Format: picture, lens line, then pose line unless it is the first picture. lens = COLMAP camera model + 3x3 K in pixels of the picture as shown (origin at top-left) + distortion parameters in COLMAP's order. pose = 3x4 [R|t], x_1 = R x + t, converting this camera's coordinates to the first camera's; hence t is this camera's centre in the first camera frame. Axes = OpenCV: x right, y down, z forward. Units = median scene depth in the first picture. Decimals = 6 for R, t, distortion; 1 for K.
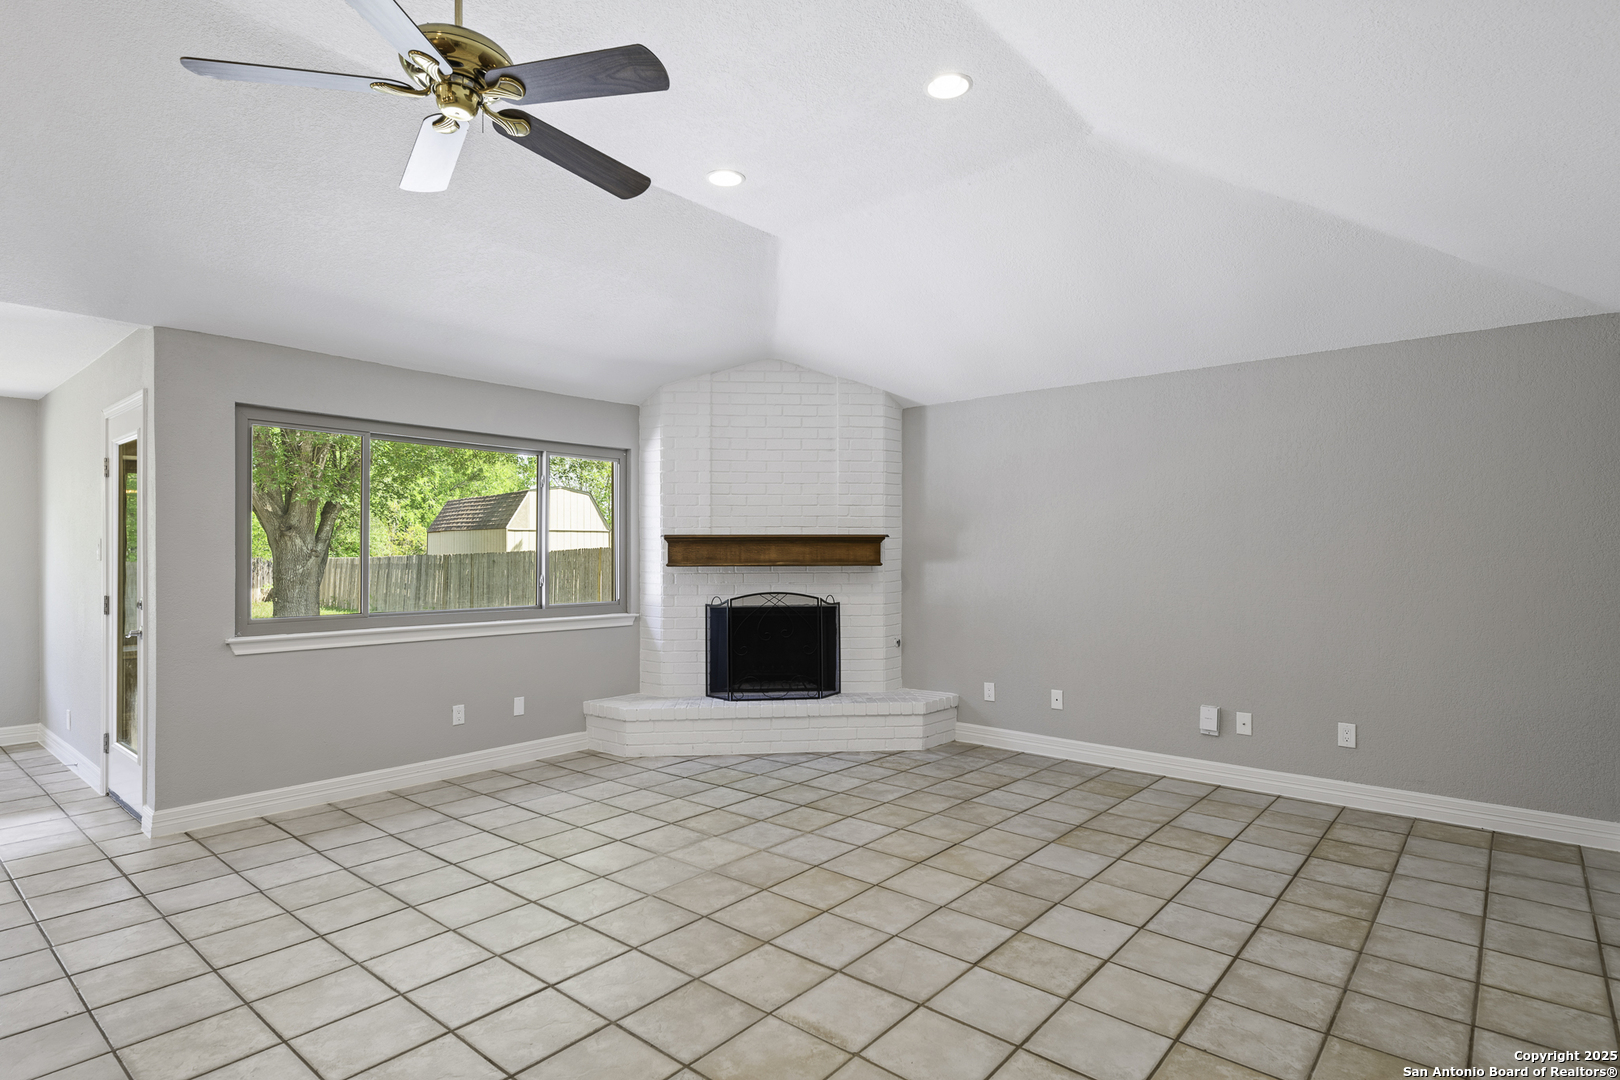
lens RADIAL K [[838.0, 0, 822.1], [0, 838.0, 547.4], [0, 0, 1]] dist [0.000634, -0.000923]
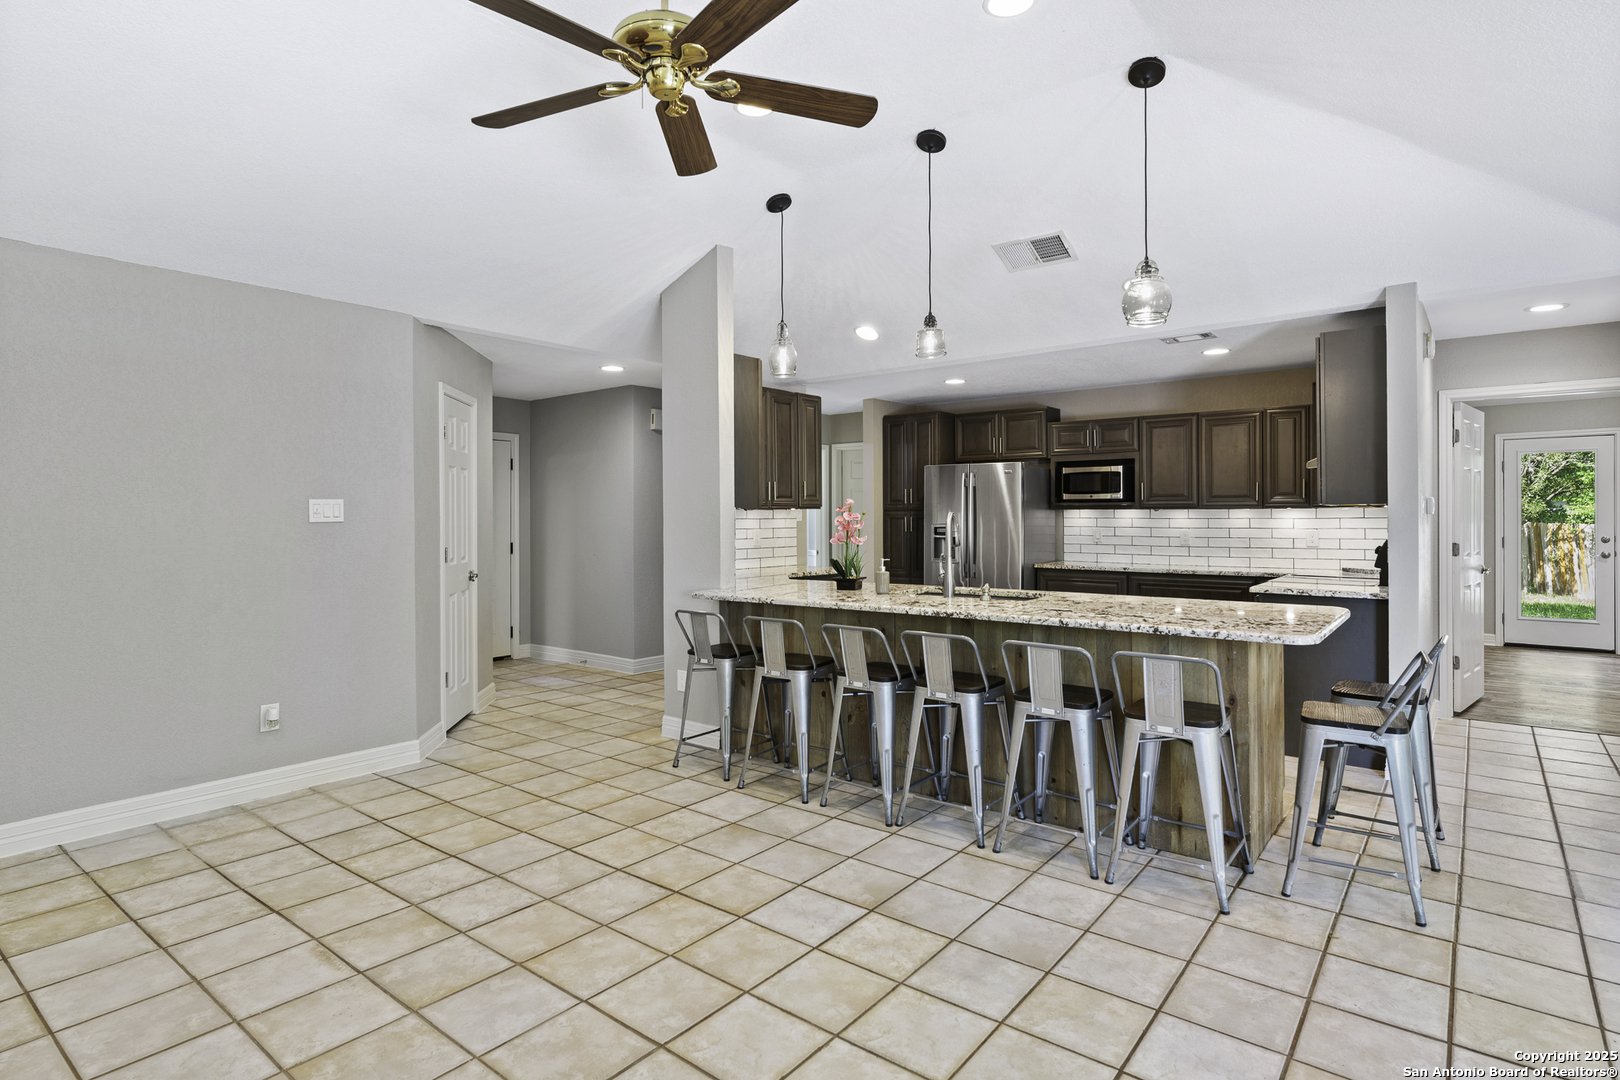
lens RADIAL K [[845.6, 0, 816.1], [0, 845.6, 515.7], [0, 0, 1]] dist [0.000462, -0.000078]
pose [[-0.999476, 0.003509, -0.032179, -0.239972], [0.003616, 0.999988, -0.003285, 0.005139], [0.032167, -0.003399, -0.999477, 0.842712]]
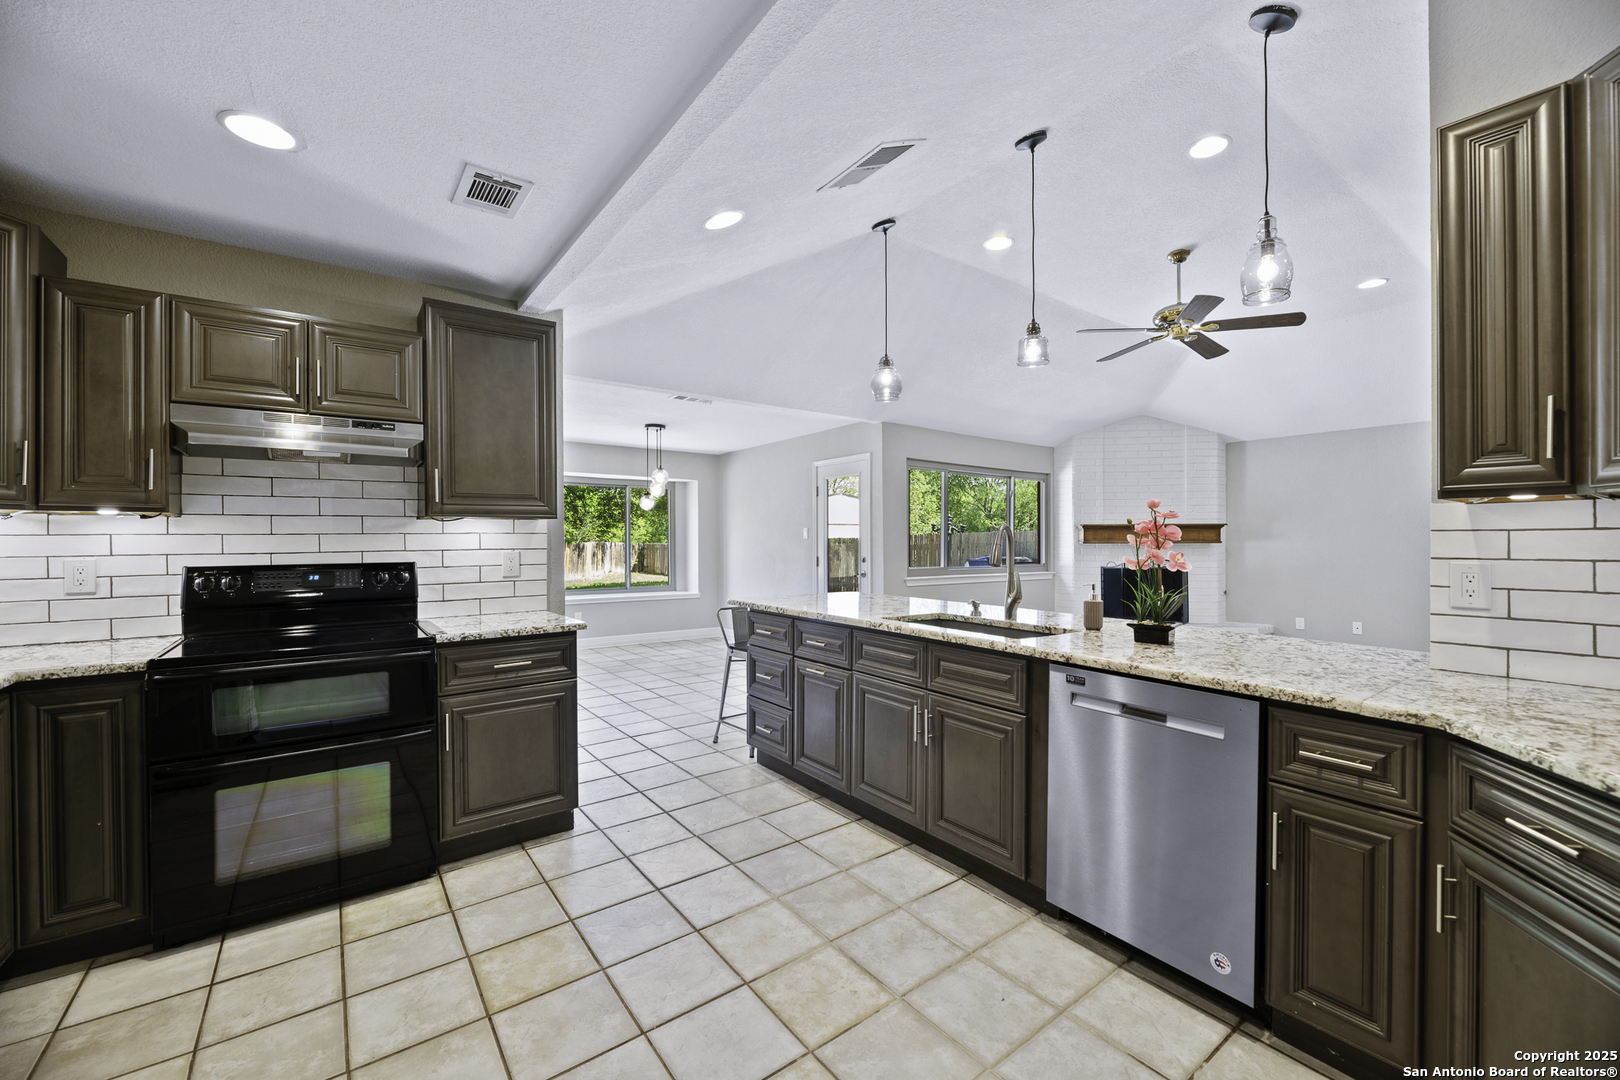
lens RADIAL K [[650.6, 0, 818.0], [0, 650.6, 539.1], [0, 0, 1]] dist [-0.001802, -0.000246]
pose [[0.974237, -0.001109, -0.225523, -0.407431], [0.001881, 0.999993, 0.003206, 0.009208], [0.225517, -0.003547, 0.974233, -0.390322]]
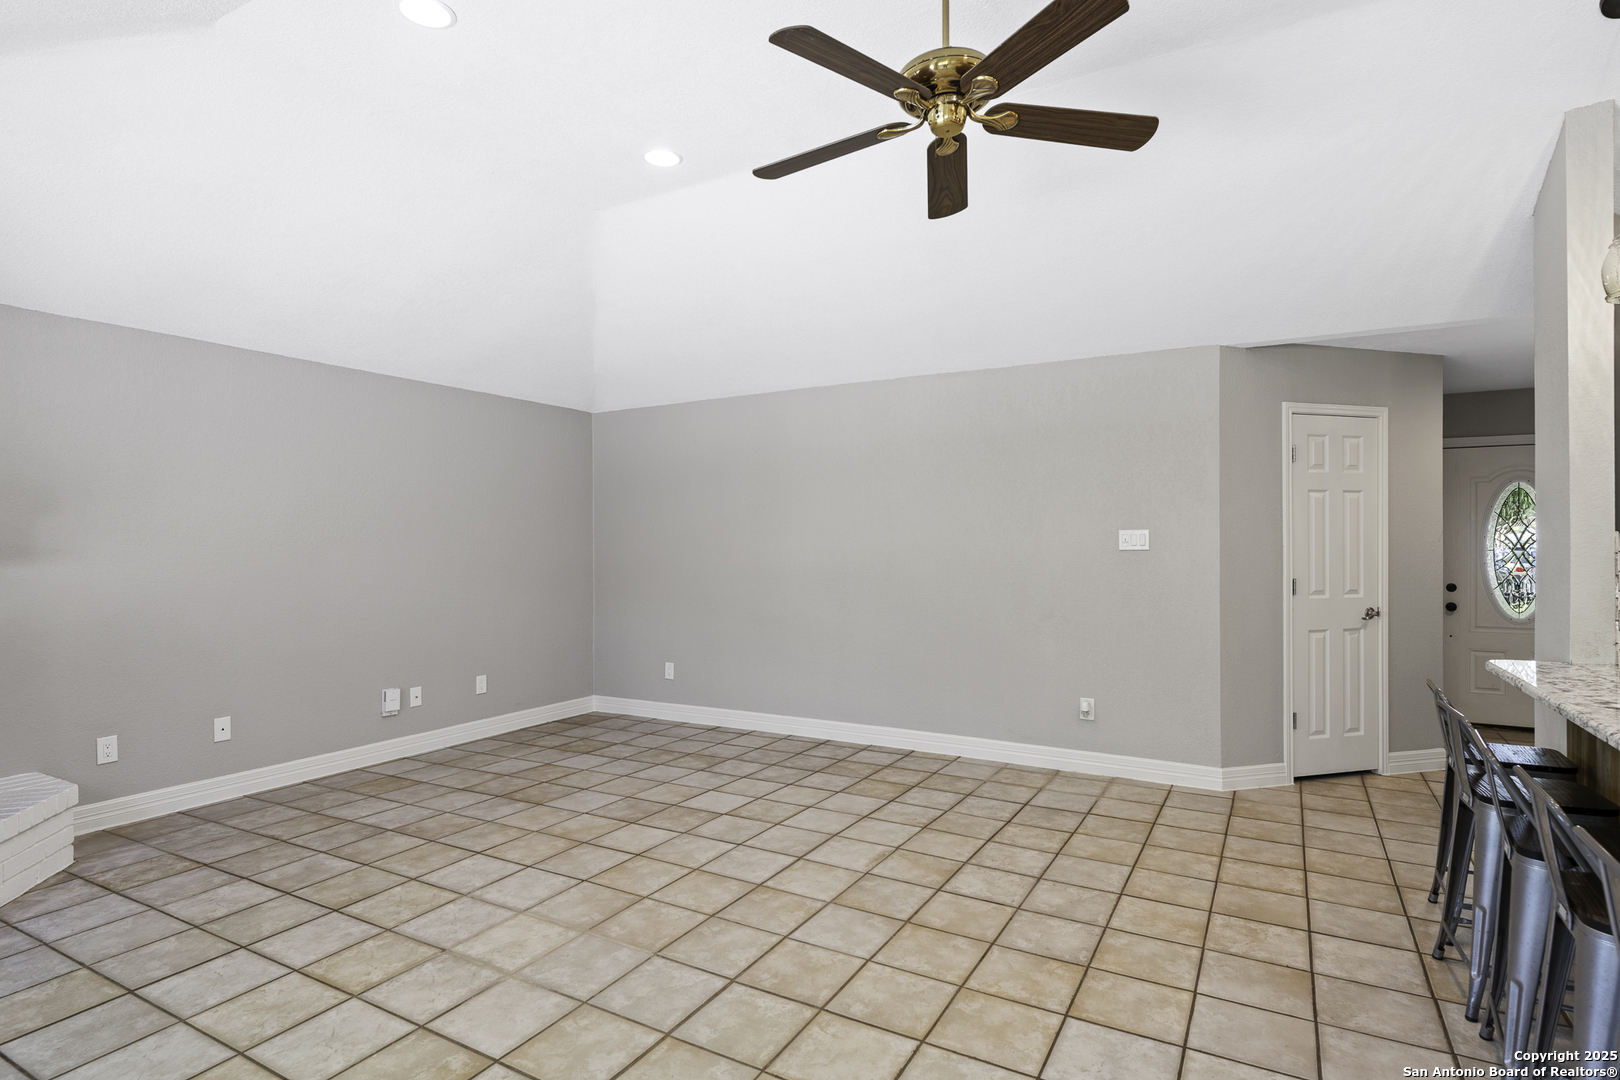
lens RADIAL K [[838.0, 0, 822.1], [0, 838.0, 547.4], [0, 0, 1]] dist [0.000634, -0.000923]
pose [[-0.188114, -0.003859, 0.982140, -0.591295], [-0.002152, 0.999991, 0.003517, 0.001985], [-0.982145, -0.001452, -0.188121, 0.554168]]
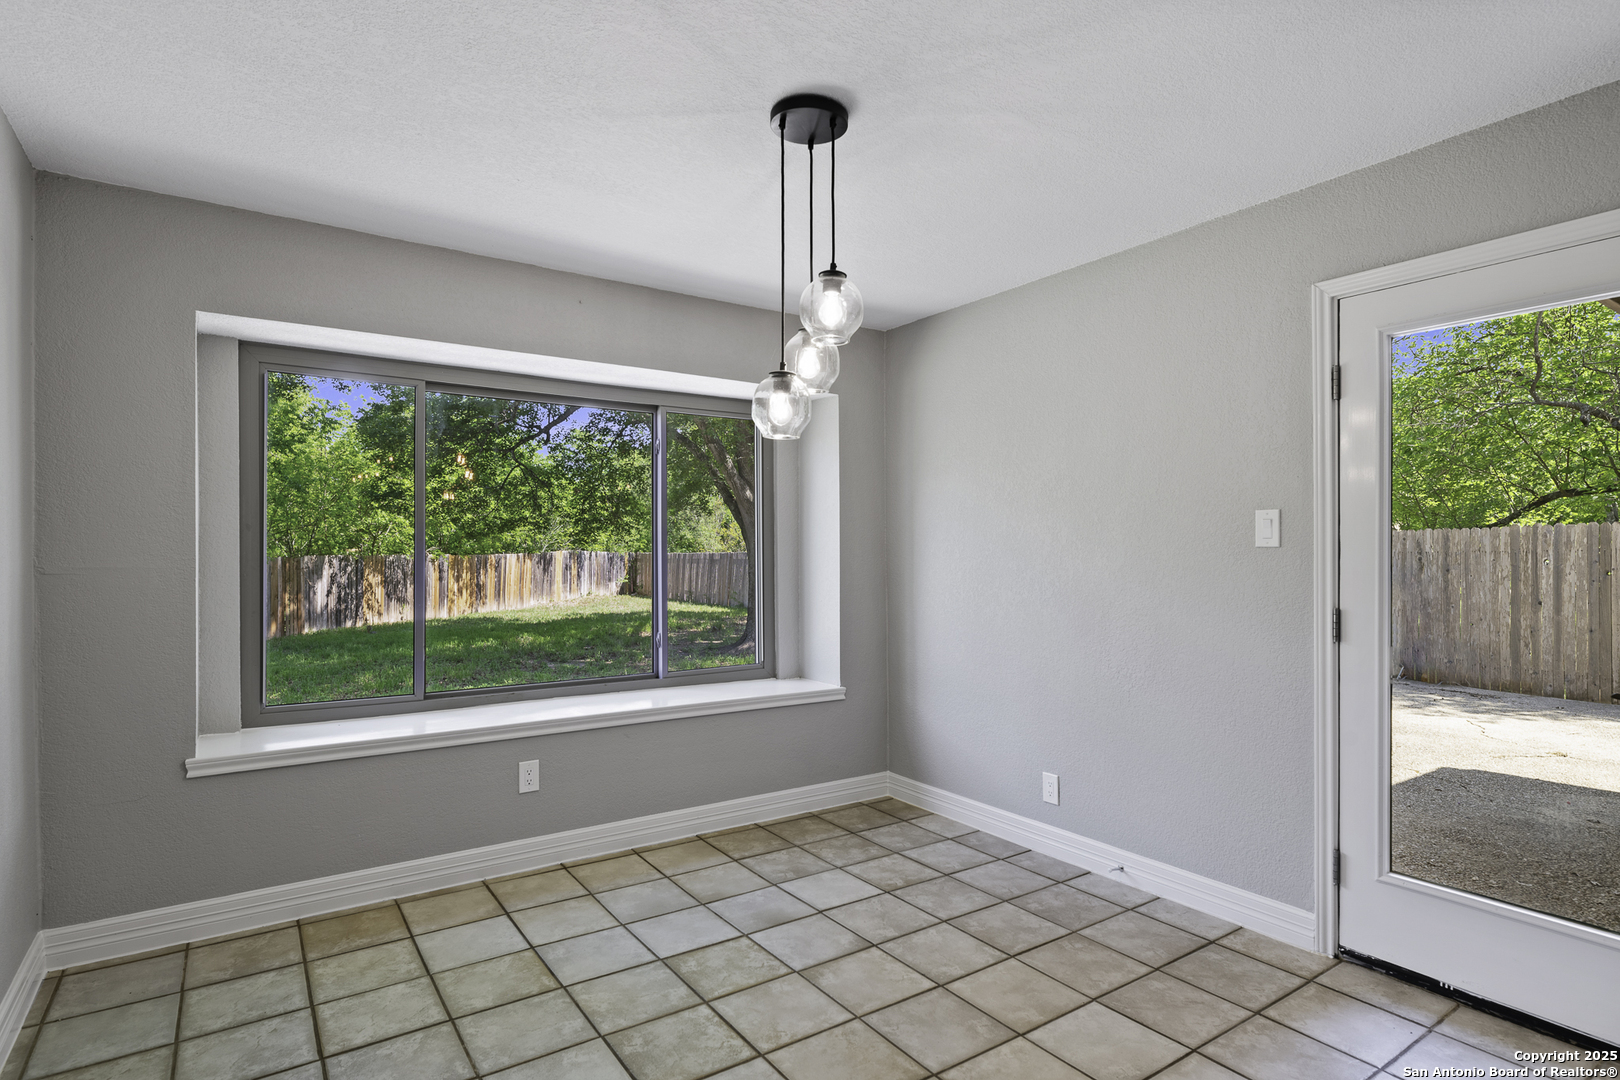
lens RADIAL K [[842.7, 0, 808.7], [0, 842.7, 543.8], [0, 0, 1]] dist [0.000900, -0.001583]
pose [[0.963974, -0.001649, -0.265991, -0.836762], [0.001529, 0.999999, -0.000660, 0.010862], [0.265992, 0.000230, 0.963975, 0.279360]]
